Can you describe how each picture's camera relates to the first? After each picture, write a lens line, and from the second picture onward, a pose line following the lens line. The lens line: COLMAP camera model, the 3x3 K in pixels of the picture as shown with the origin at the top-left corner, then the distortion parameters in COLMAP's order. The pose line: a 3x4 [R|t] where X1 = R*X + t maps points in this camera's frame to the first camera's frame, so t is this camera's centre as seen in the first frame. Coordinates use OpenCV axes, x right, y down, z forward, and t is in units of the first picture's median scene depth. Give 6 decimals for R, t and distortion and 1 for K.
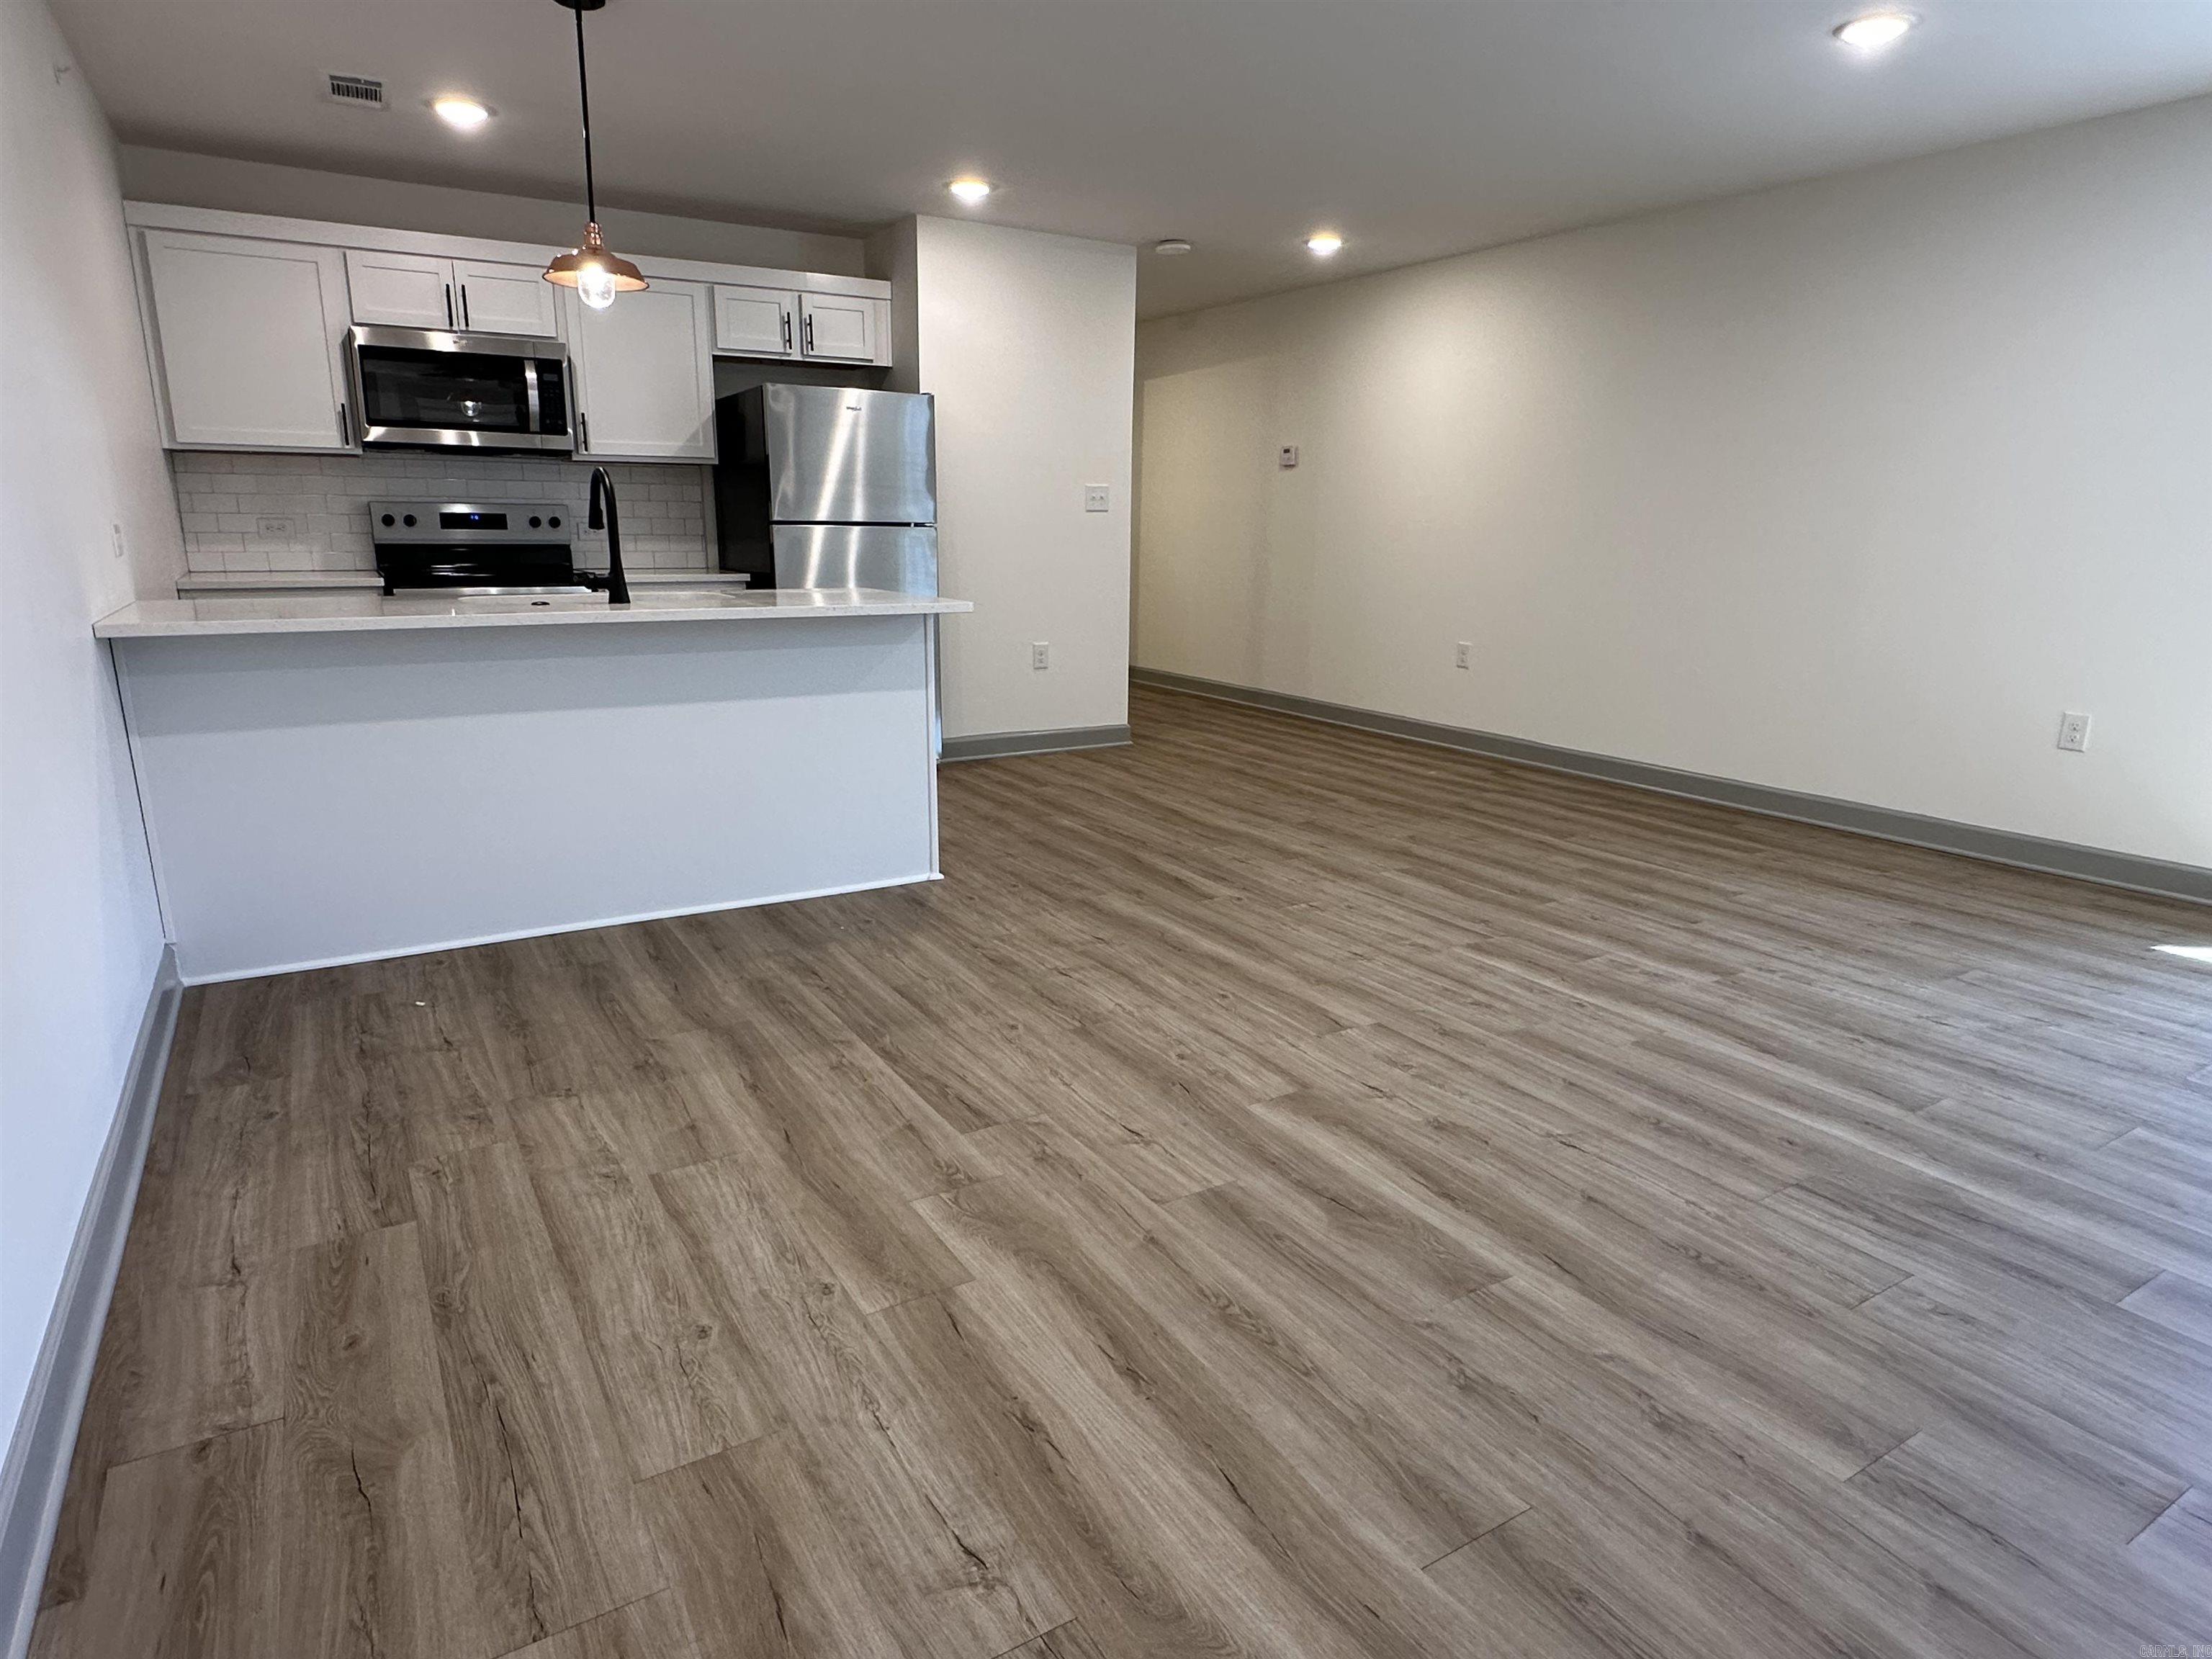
lens RADIAL K [[1279.5, 0, 1101.3], [0, 1279.5, 843.2], [0, 0, 1]] dist [-0.003269, 0.000009]
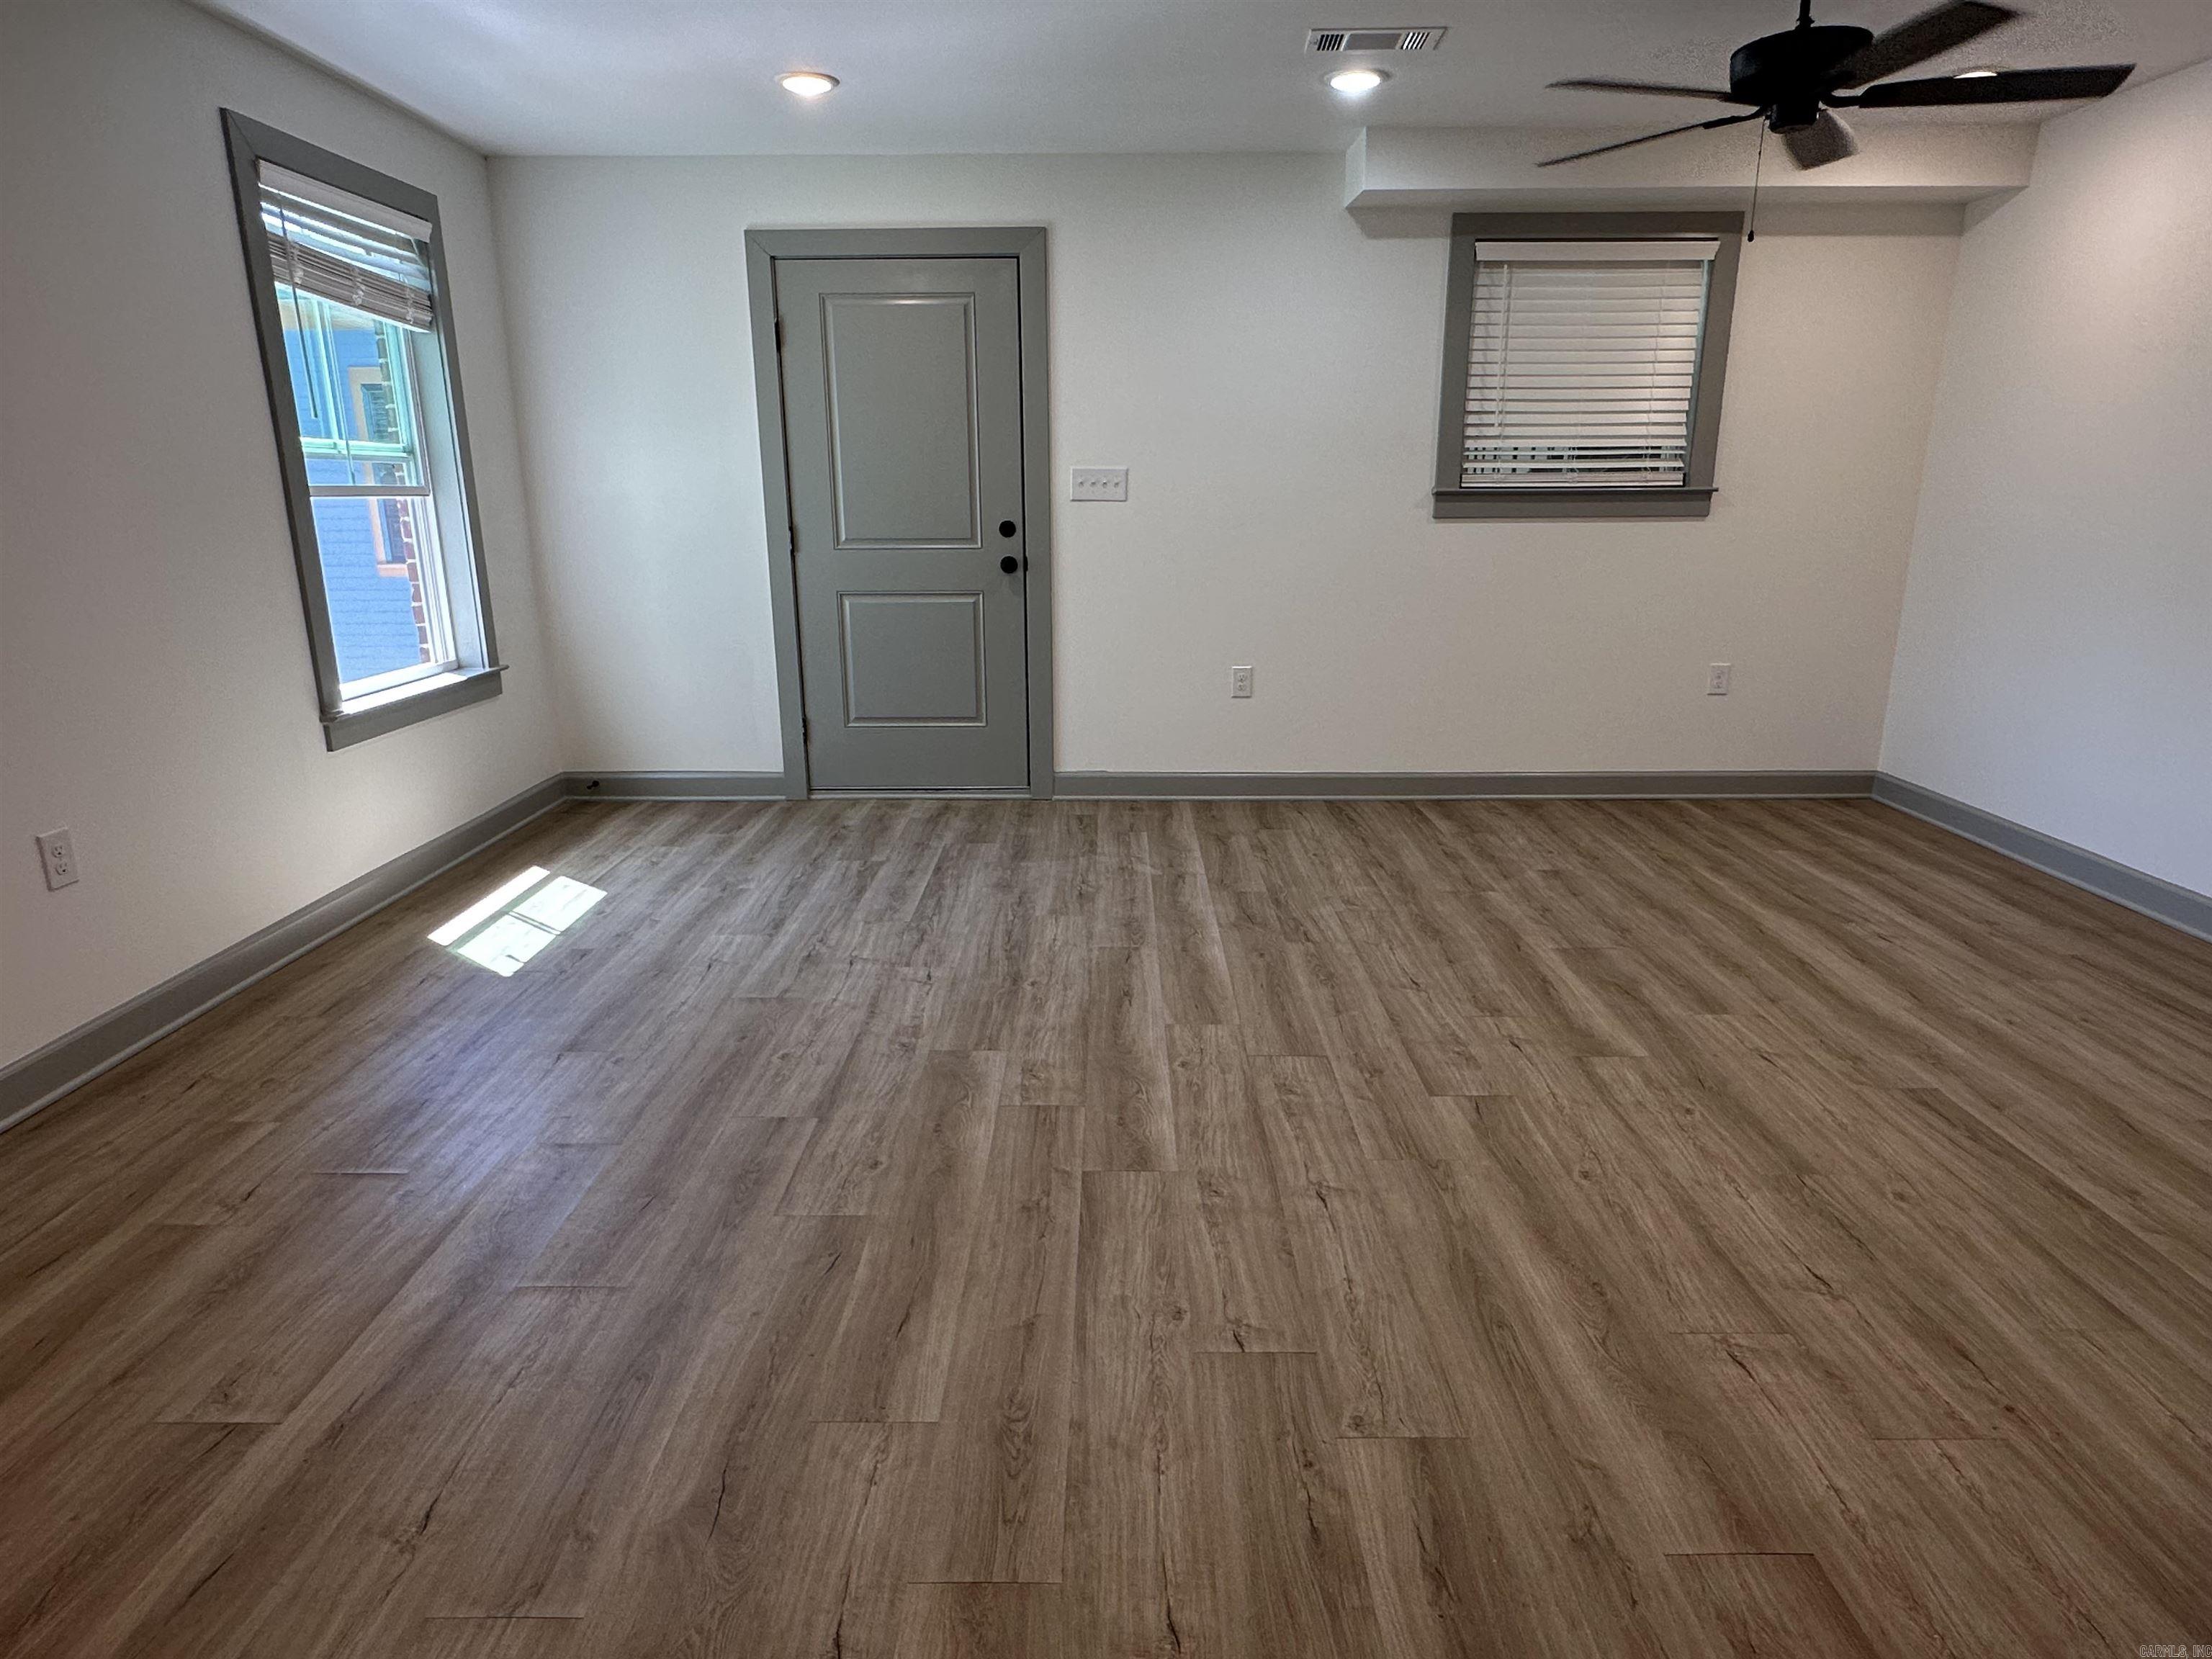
lens RADIAL K [[1279.5, 0, 1101.3], [0, 1279.5, 843.2], [0, 0, 1]] dist [-0.003269, 0.000009]
pose [[-0.849819, -0.149969, 0.505289, -0.013151], [0.125728, 0.873314, 0.470654, -0.406560], [-0.511859, 0.463500, -0.723303, 1.460103]]
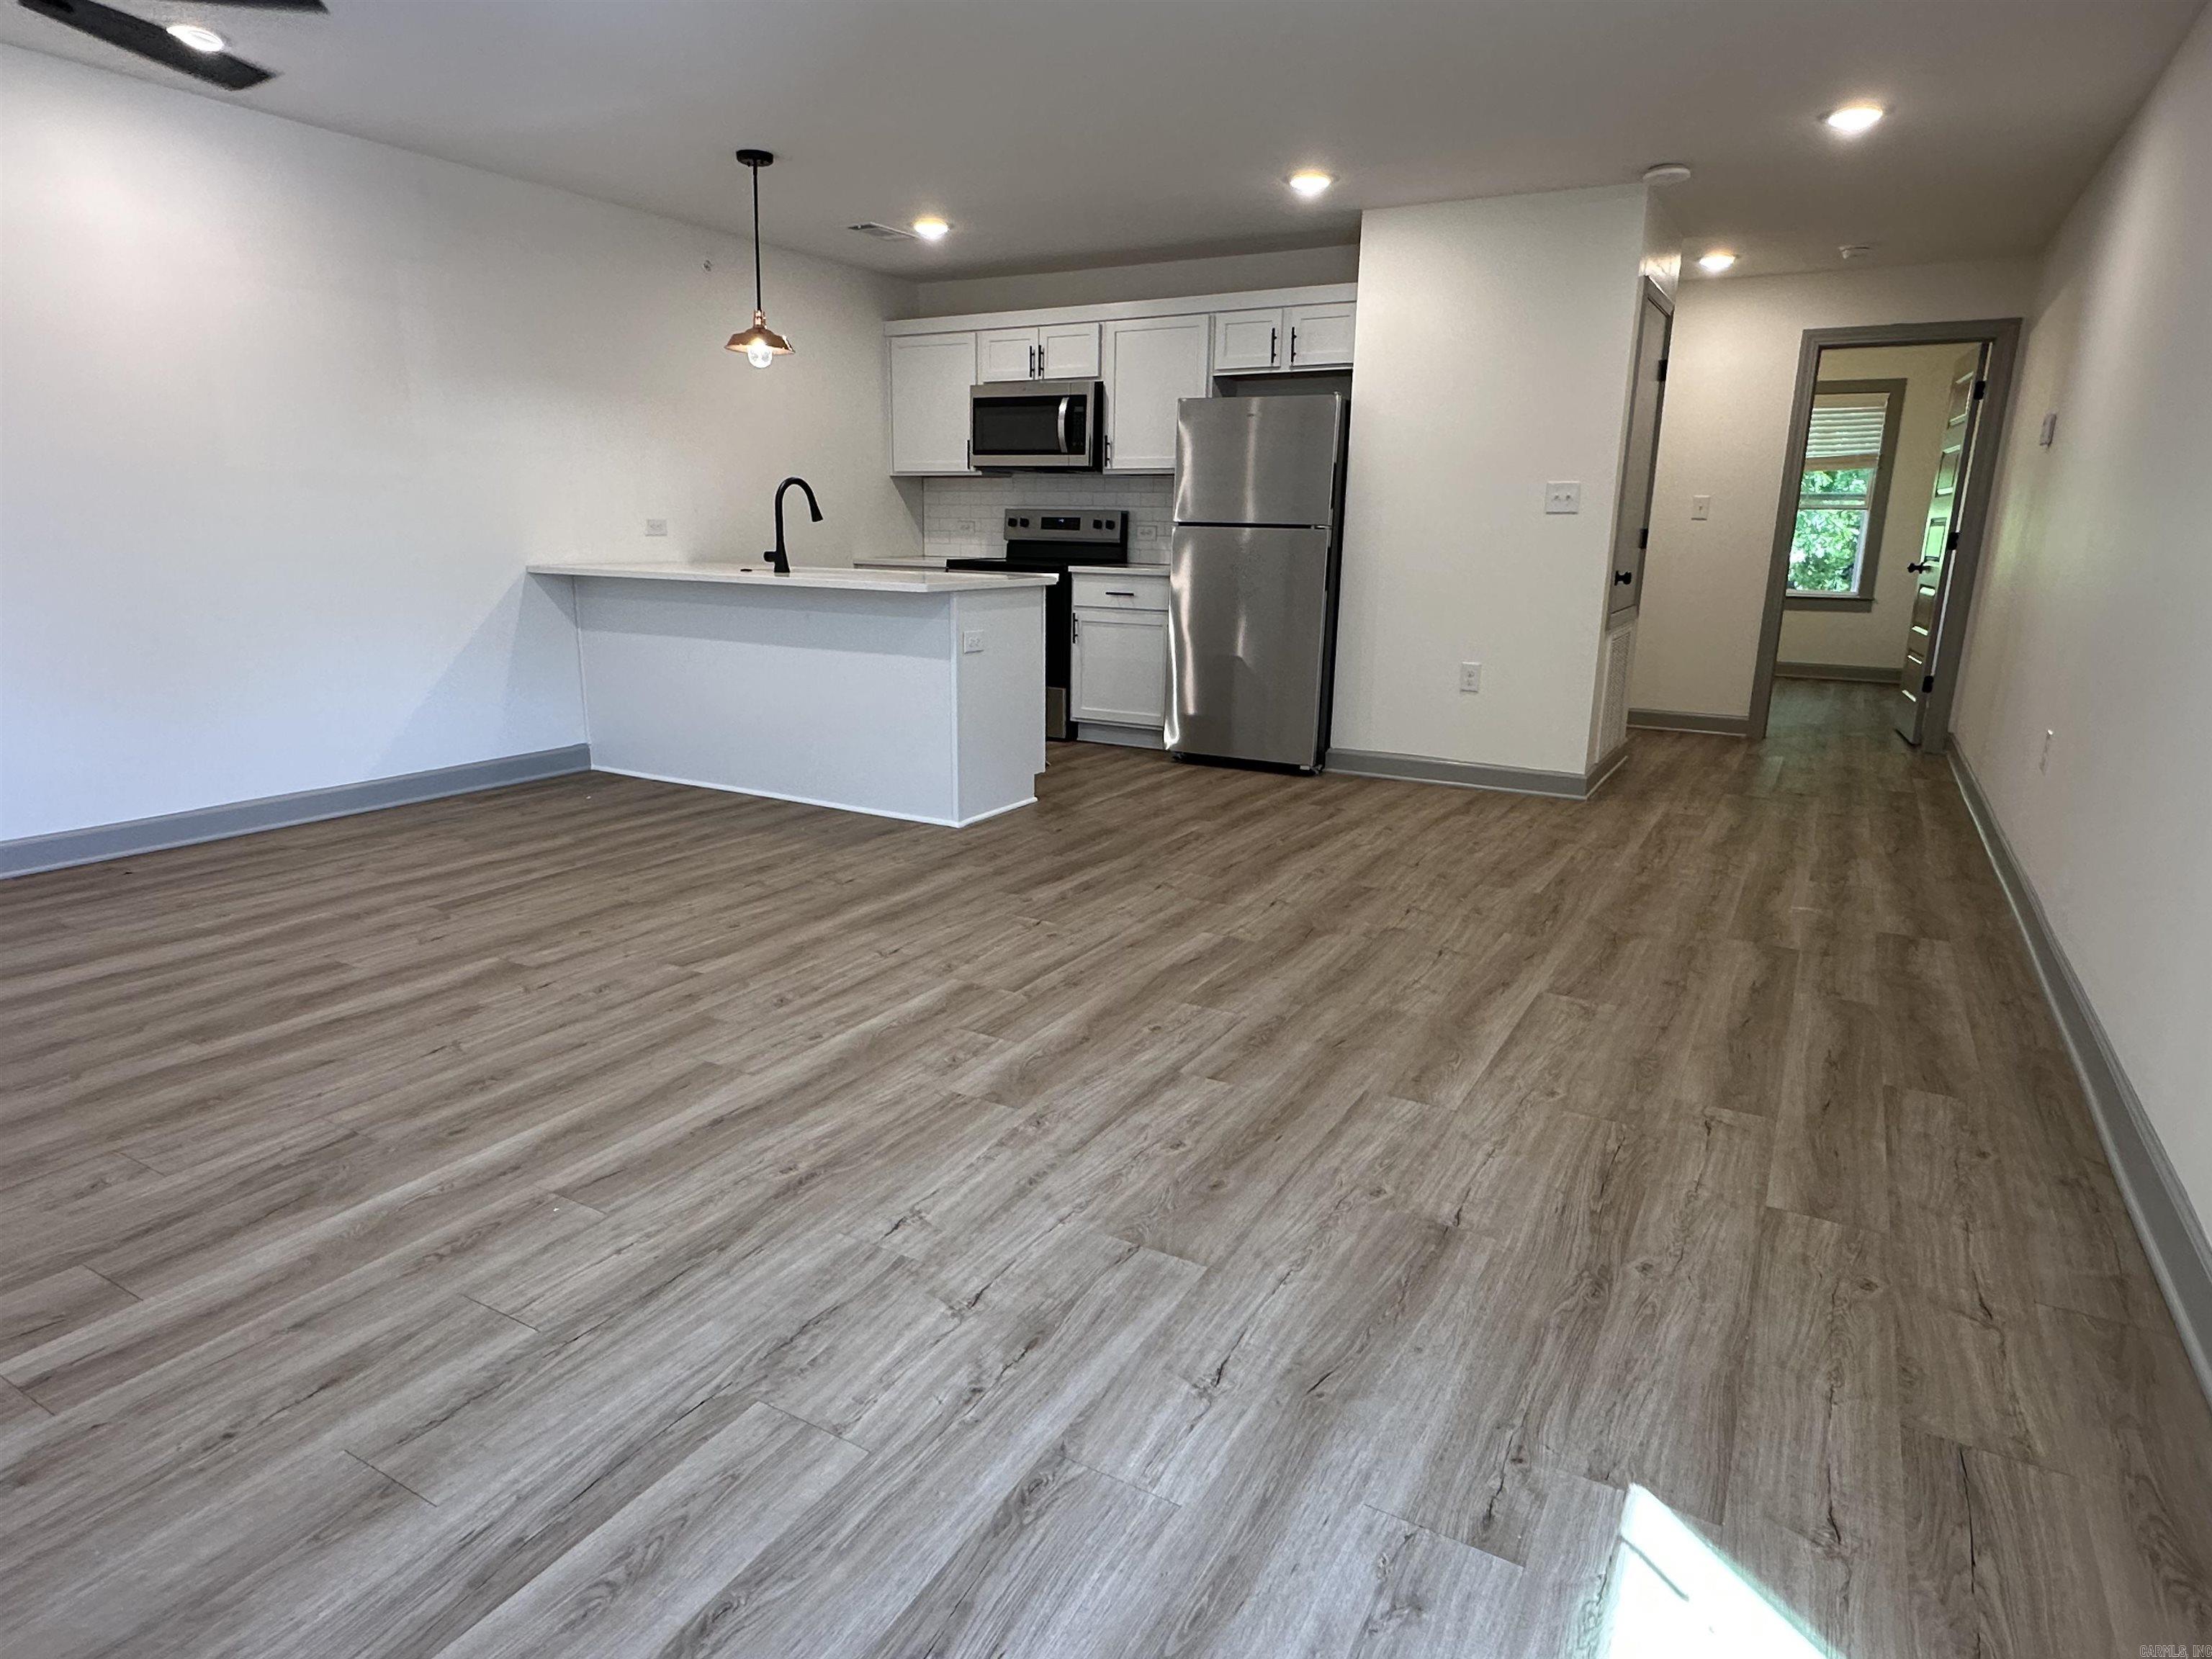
lens RADIAL K [[1279.5, 0, 1101.3], [0, 1279.5, 843.2], [0, 0, 1]] dist [-0.003269, 0.000009]
pose [[0.484165, 0.209584, -0.849505, 1.088073], [-0.225570, 0.967969, 0.110249, -0.136029], [0.845401, 0.138244, 0.515933, 0.619817]]
